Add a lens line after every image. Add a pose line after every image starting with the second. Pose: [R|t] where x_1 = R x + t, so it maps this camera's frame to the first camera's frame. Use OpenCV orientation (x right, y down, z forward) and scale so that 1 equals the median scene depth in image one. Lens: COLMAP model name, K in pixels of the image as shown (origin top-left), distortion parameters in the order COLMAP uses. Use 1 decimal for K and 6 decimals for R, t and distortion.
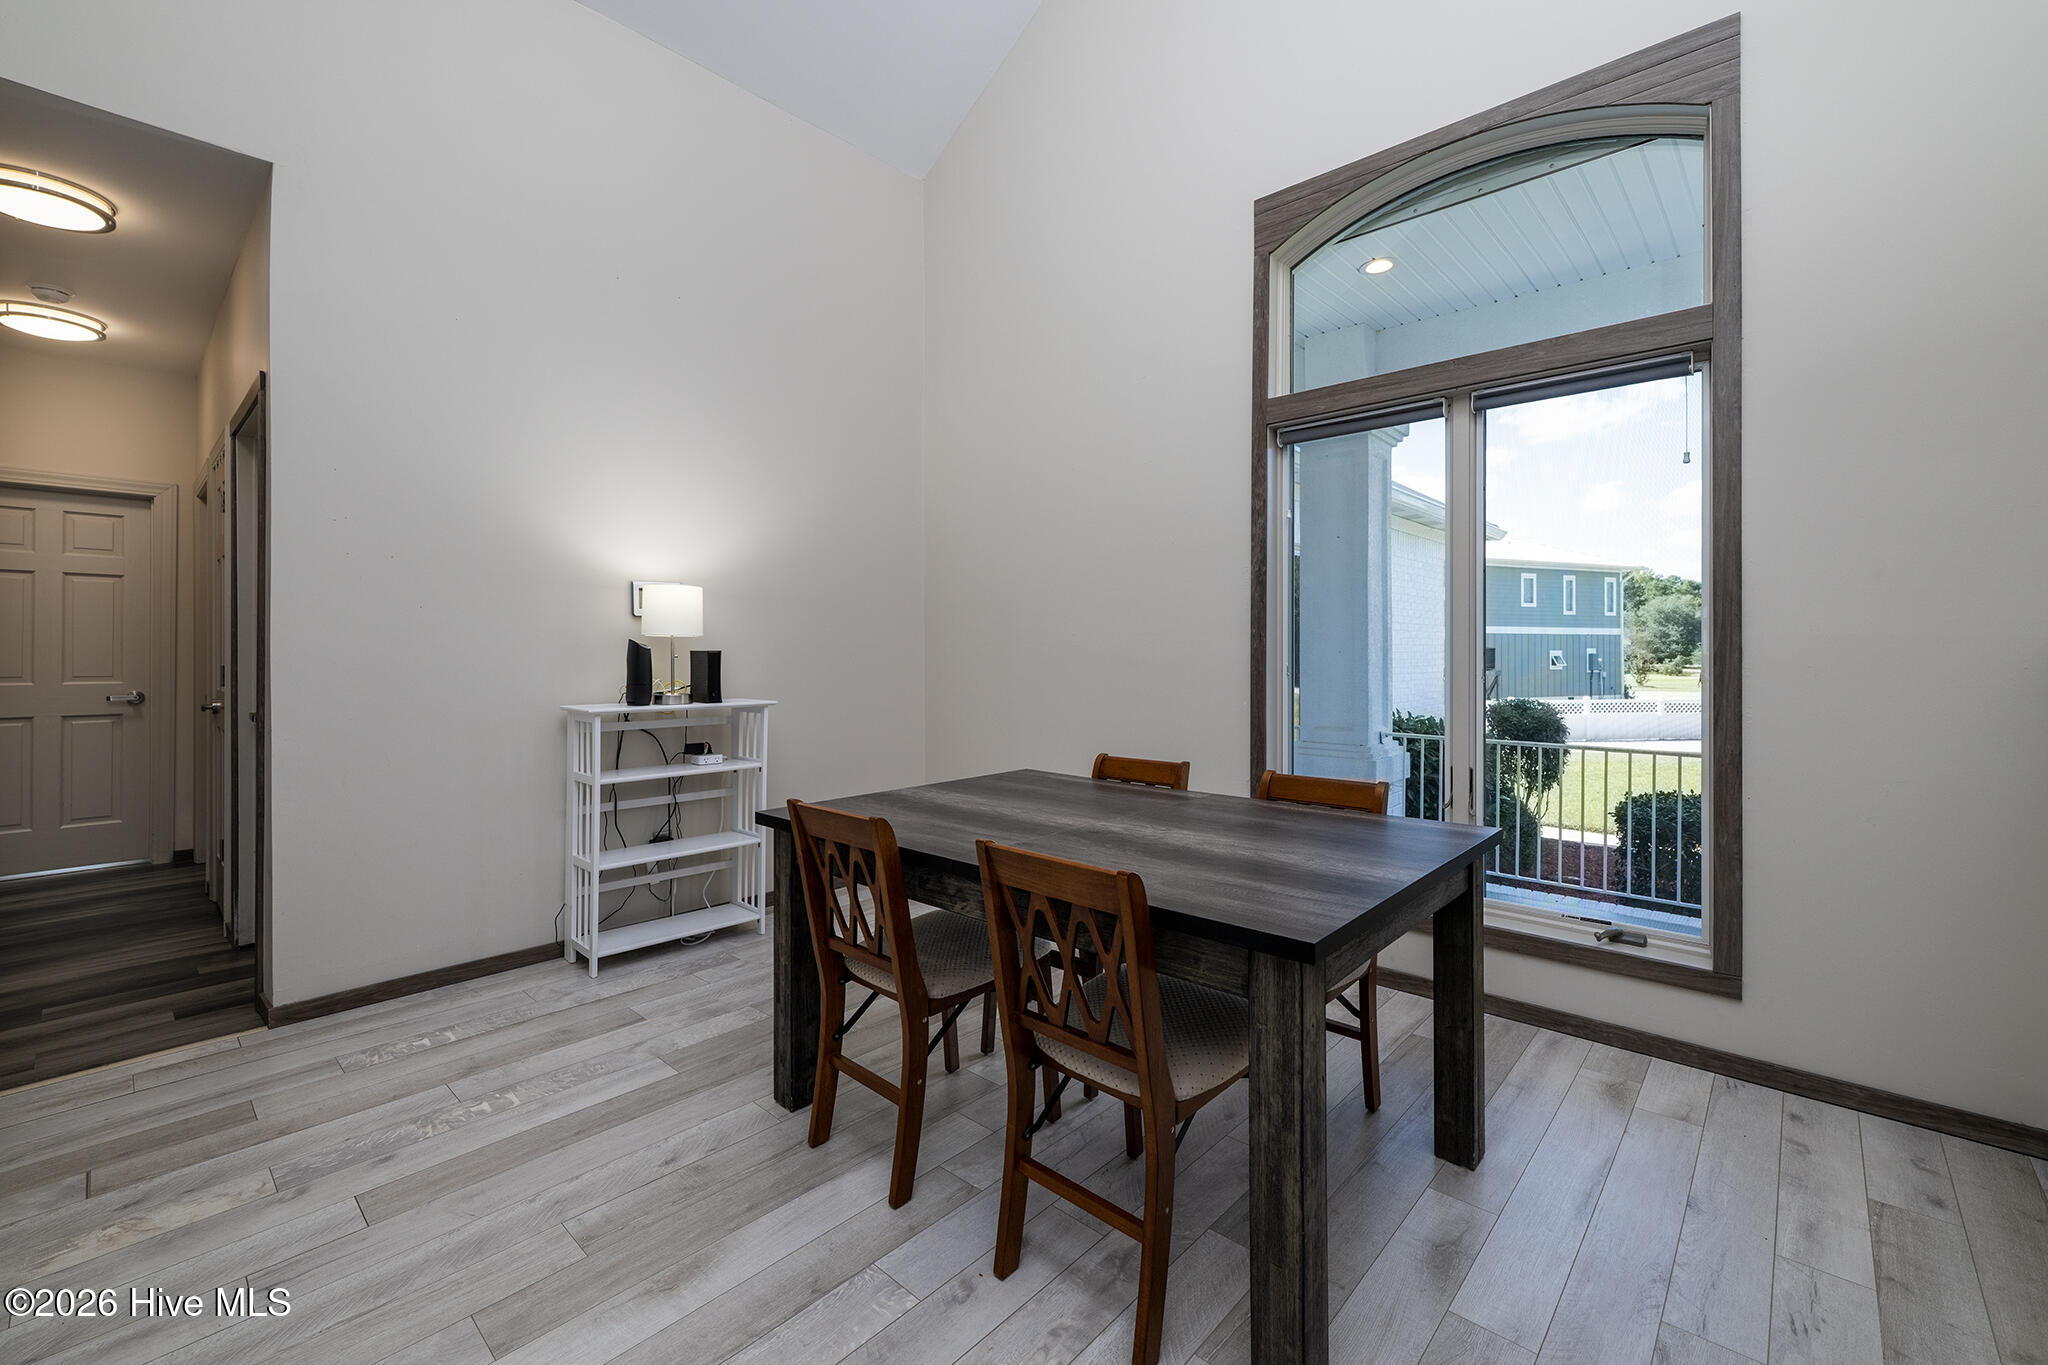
lens RADIAL K [[855.5, 0, 1050.1], [0, 855.5, 653.0], [0, 0, 1]] dist [-0.002047, -0.000225]
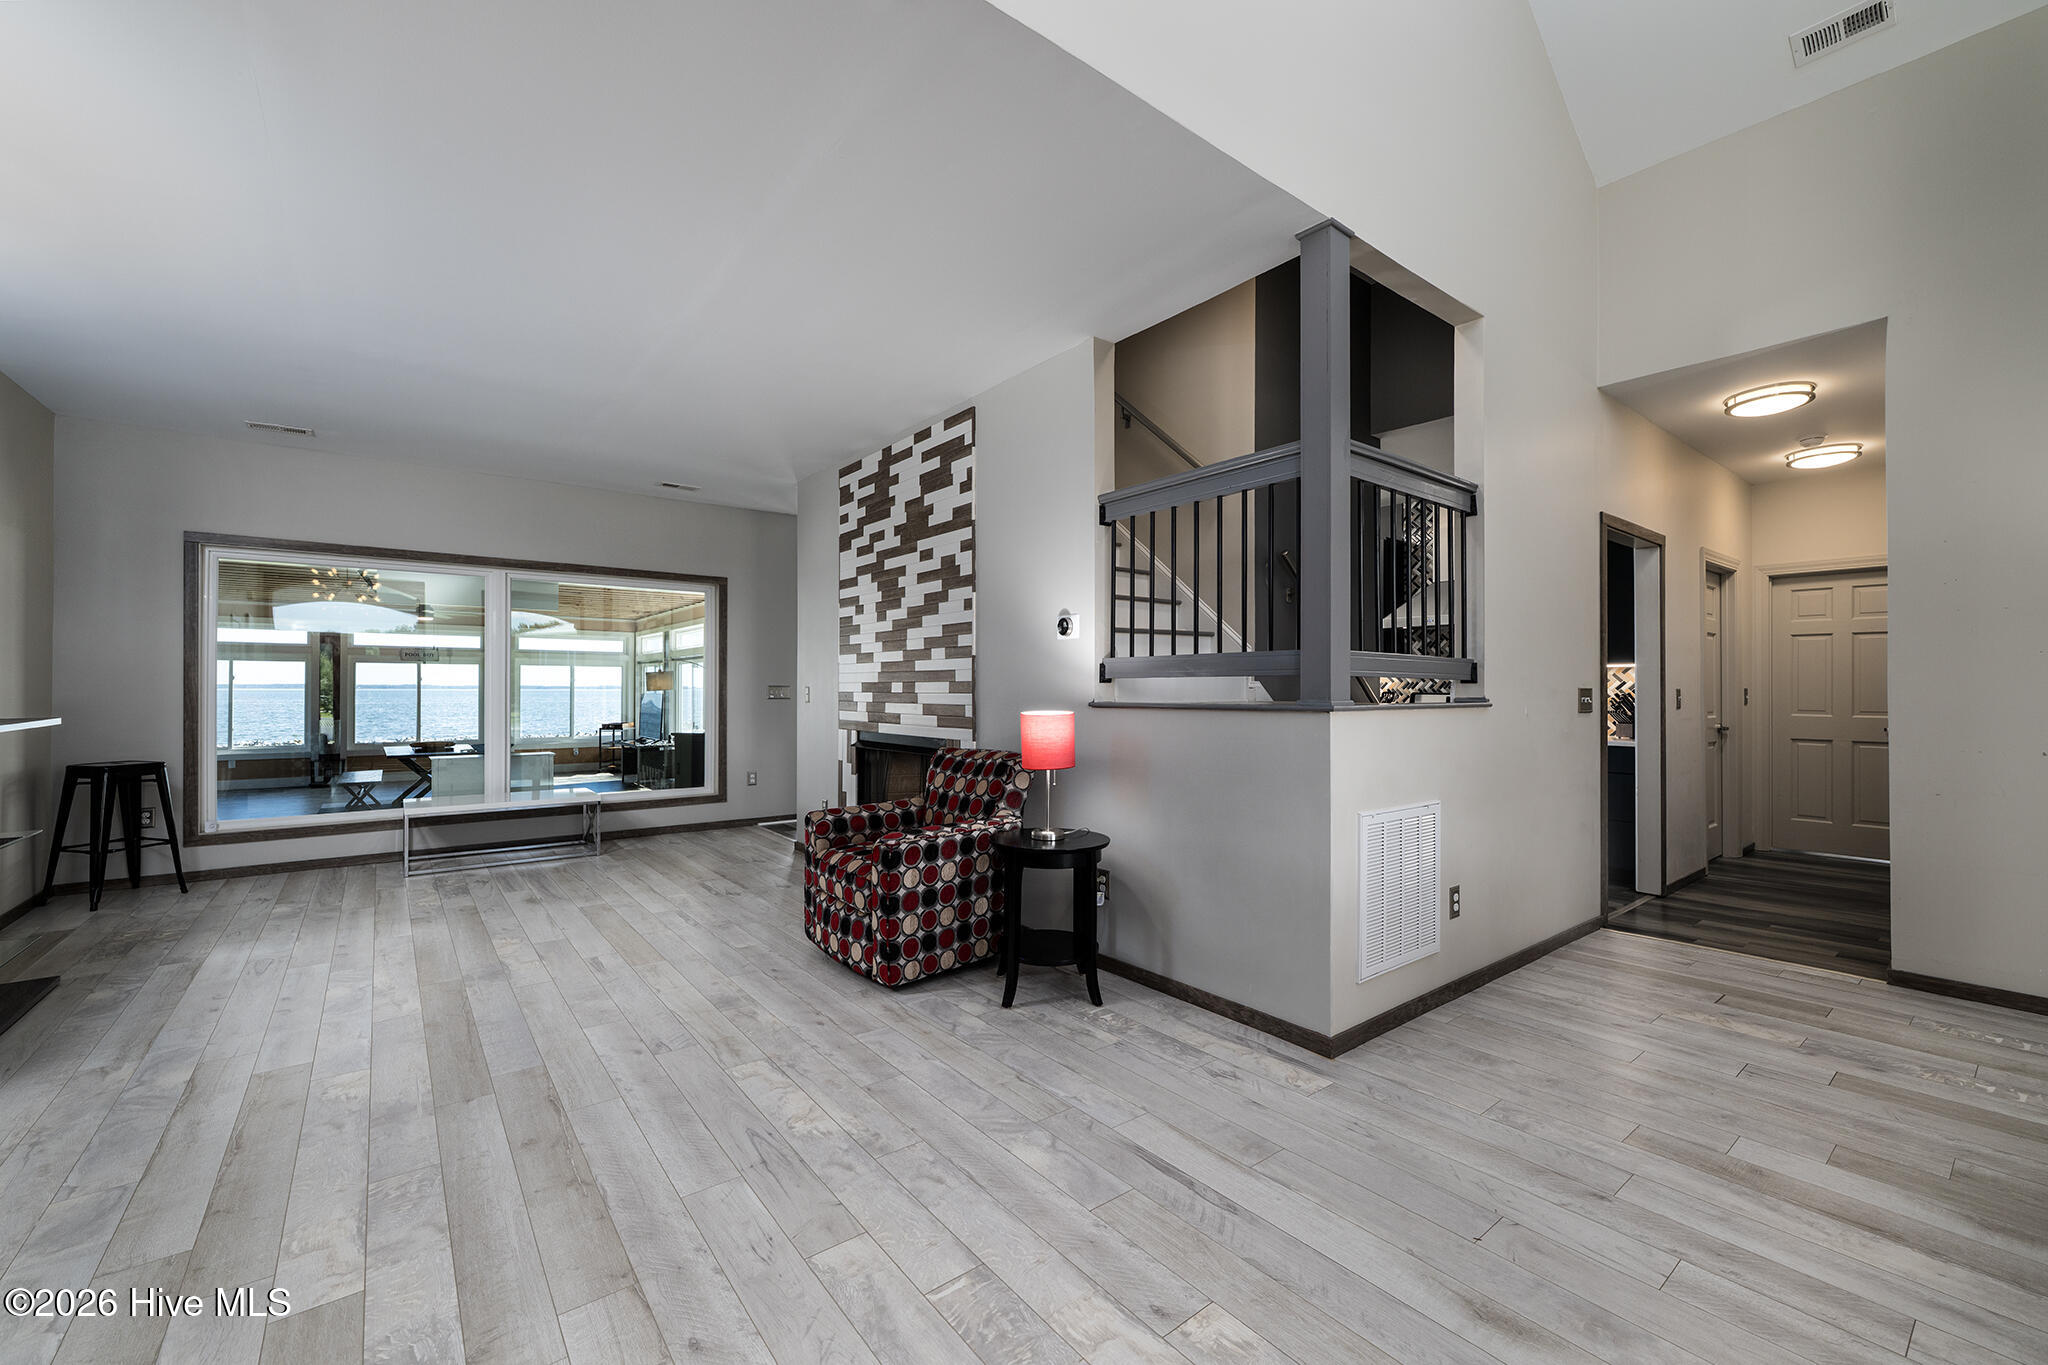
lens RADIAL K [[815.4, 0, 1024.0], [0, 815.4, 682.5], [0, 0, 1]] dist [0.000342, 0.000098]
pose [[-0.176394, -0.007072, -0.984294, 0.487168], [-0.003710, 0.999972, -0.006519, -0.004512], [0.984313, 0.002502, -0.176416, -0.068705]]
